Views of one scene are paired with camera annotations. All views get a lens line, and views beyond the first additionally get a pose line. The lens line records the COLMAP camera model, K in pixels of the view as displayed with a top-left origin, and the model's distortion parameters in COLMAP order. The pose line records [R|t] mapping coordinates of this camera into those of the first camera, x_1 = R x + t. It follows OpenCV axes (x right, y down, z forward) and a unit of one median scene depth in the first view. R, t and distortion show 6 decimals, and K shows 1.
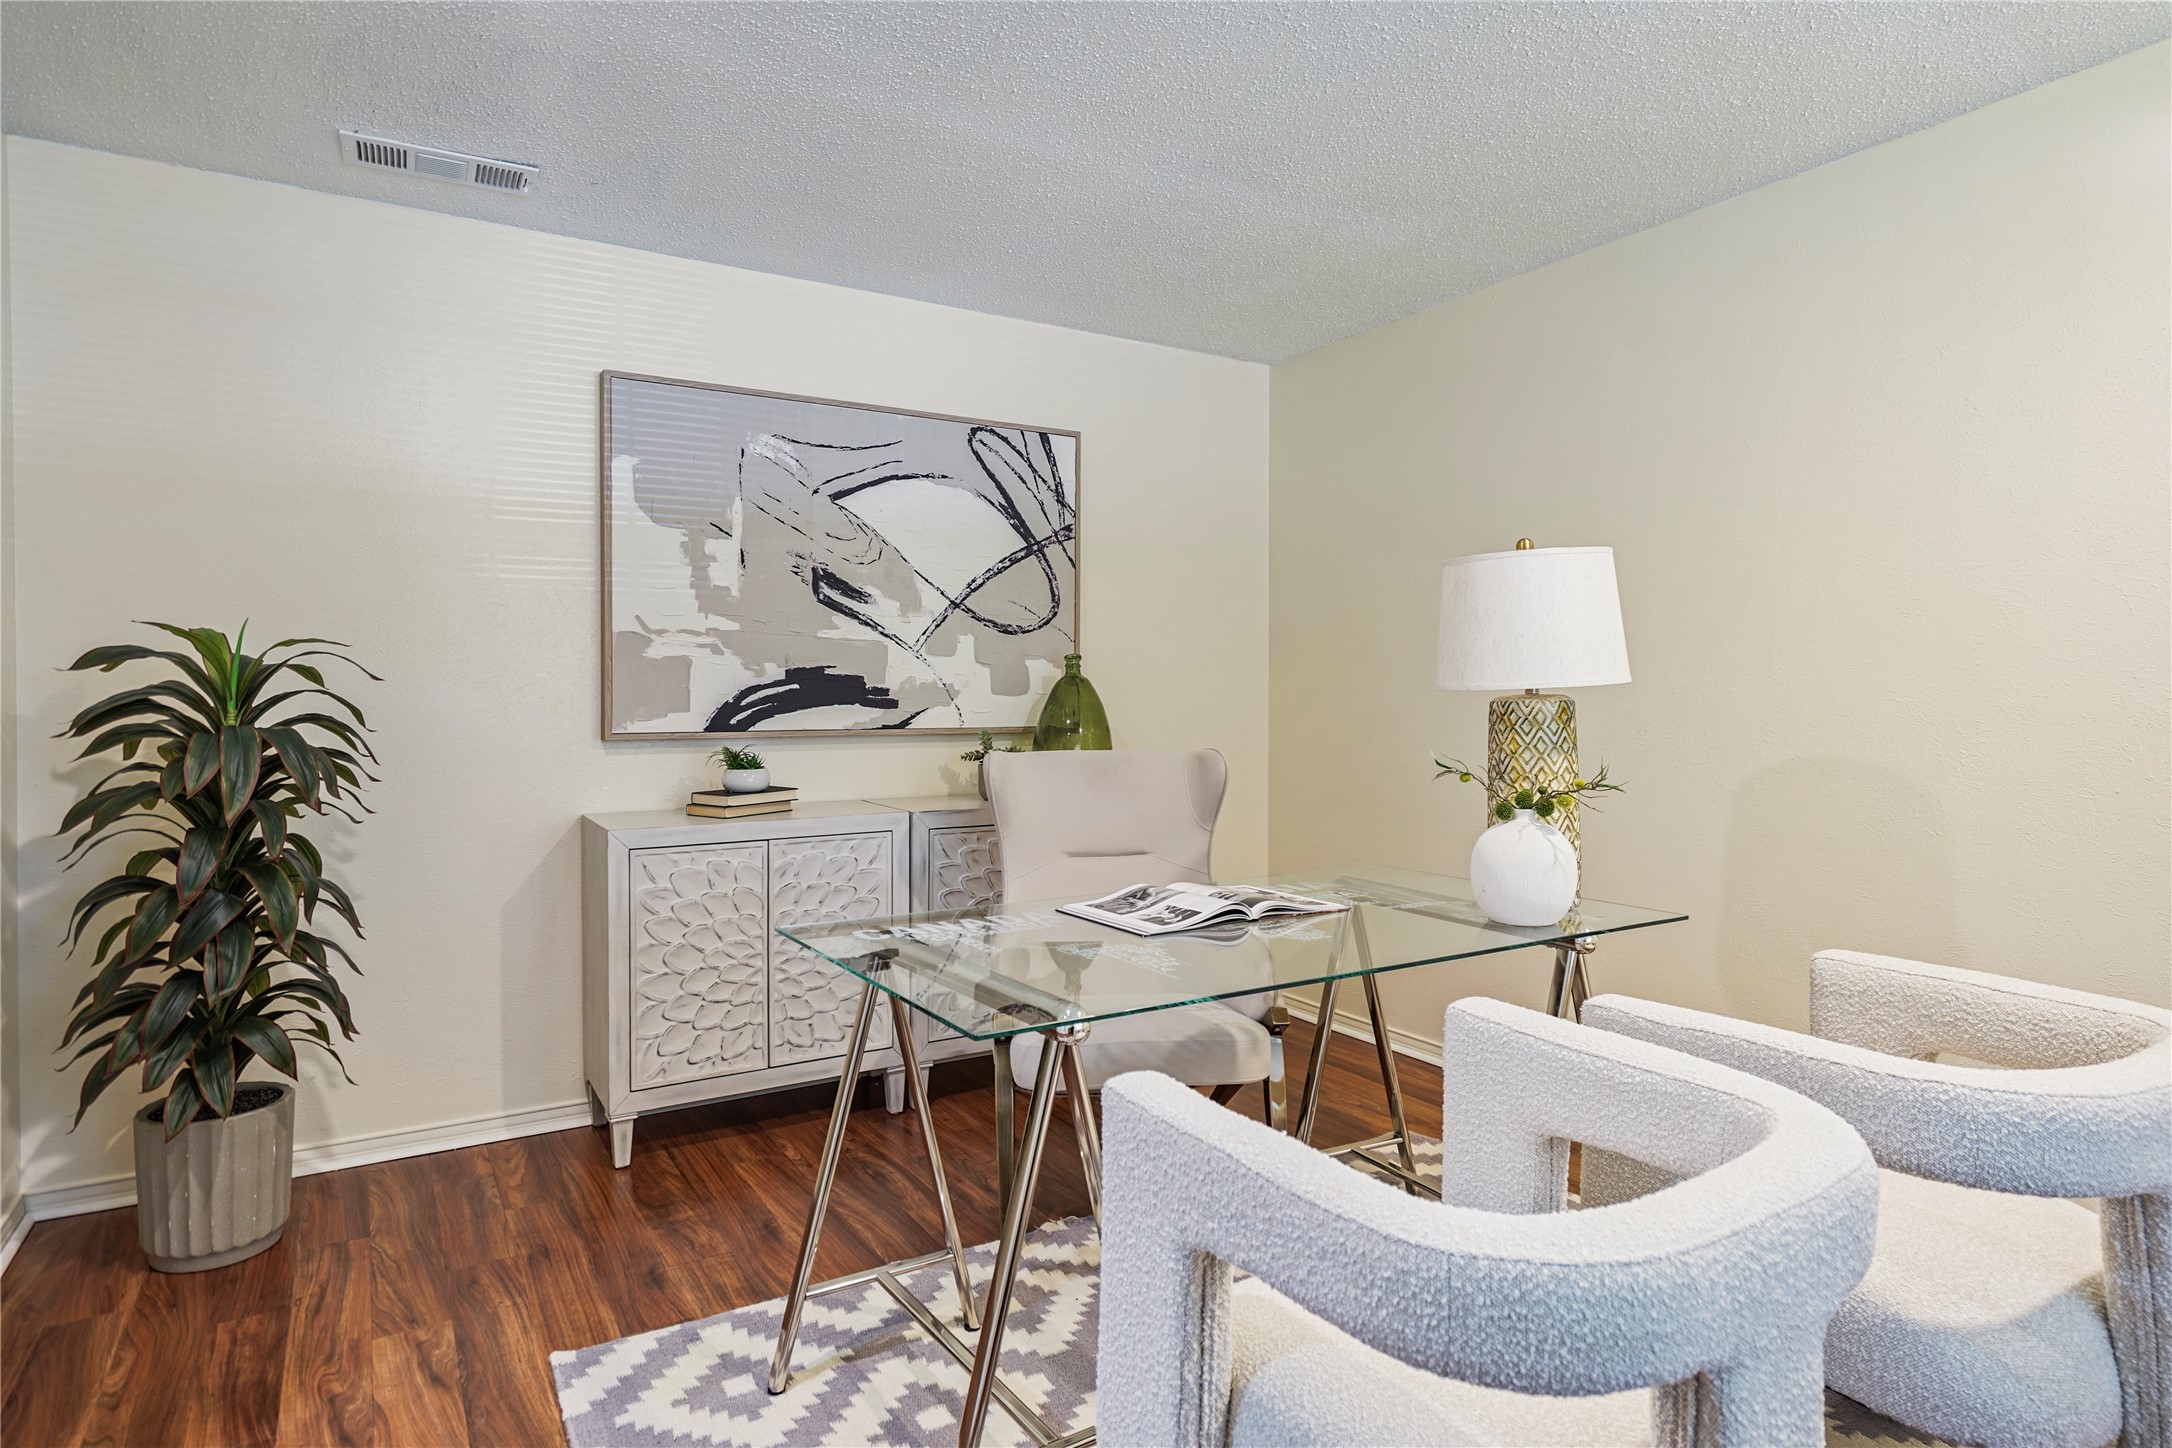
lens RADIAL K [[1191.3, 0, 1087.2], [0, 1191.3, 742.2], [0, 0, 1]] dist [0.000312, -0.000054]
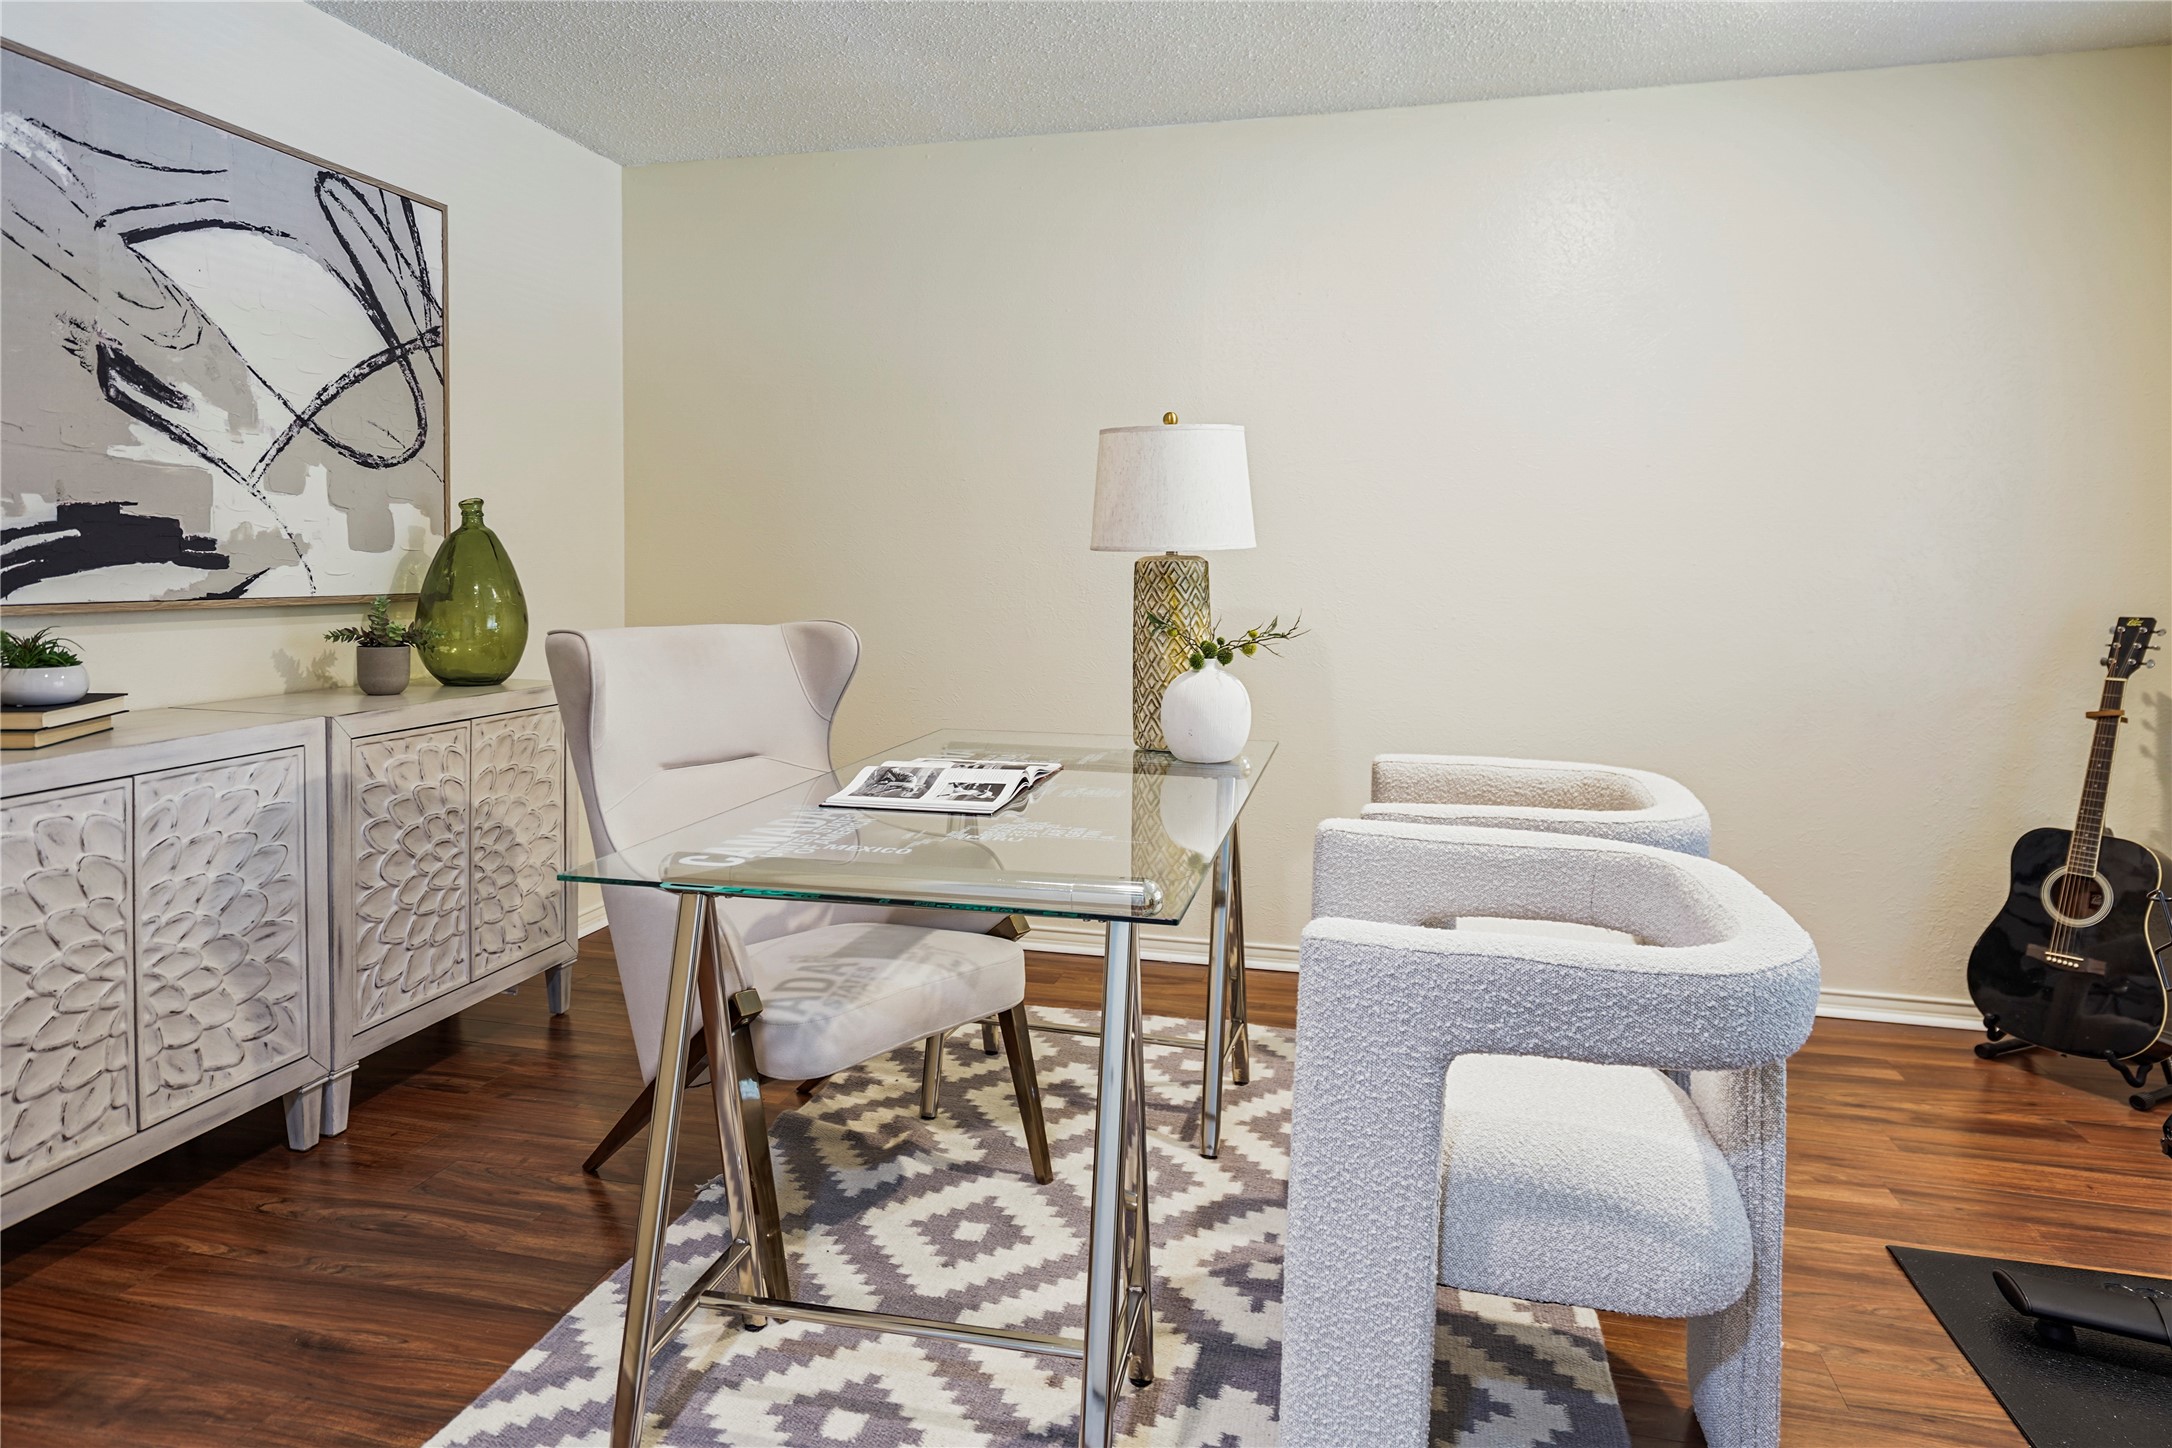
lens RADIAL K [[1279.1, 0, 1083.2], [0, 1279.1, 652.4], [0, 0, 1]] dist [0.002060, 0.000174]
pose [[0.709671, -0.043820, 0.703169, -0.335703], [0.020674, 0.998929, 0.041386, -0.000922], [-0.704230, -0.014833, 0.709817, 0.143088]]
